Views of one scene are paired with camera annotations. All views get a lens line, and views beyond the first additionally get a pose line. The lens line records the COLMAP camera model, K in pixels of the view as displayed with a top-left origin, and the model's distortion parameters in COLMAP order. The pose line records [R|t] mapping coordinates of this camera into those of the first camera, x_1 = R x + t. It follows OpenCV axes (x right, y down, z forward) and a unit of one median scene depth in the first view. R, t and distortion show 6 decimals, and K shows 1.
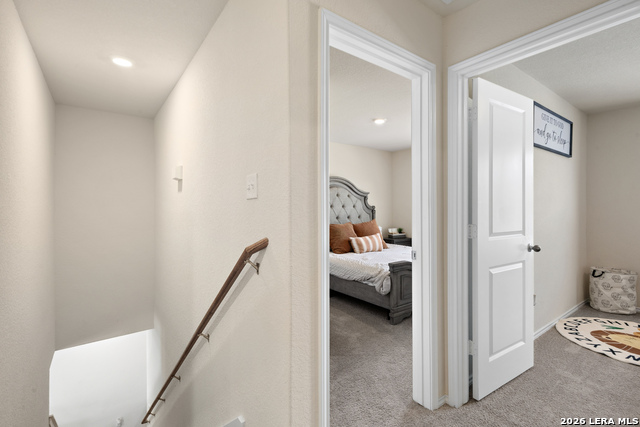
lens RADIAL K [[296.1, 0, 324.1], [0, 296.1, 208.5], [0, 0, 1]] dist [-0.002424, -0.001780]
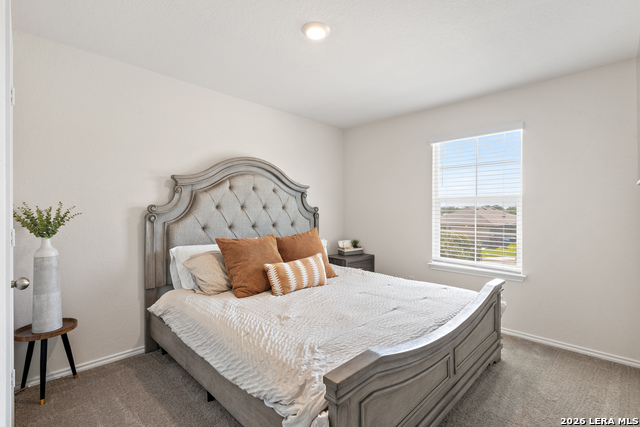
lens RADIAL K [[296.1, 0, 317.4], [0, 296.1, 213.1], [0, 0, 1]] dist [-0.002424, -0.001780]
pose [[0.991898, 0.006249, 0.126880, 0.097367], [-0.007471, 0.999930, 0.009163, -0.001709], [-0.126814, -0.010036, 0.991876, 0.389832]]
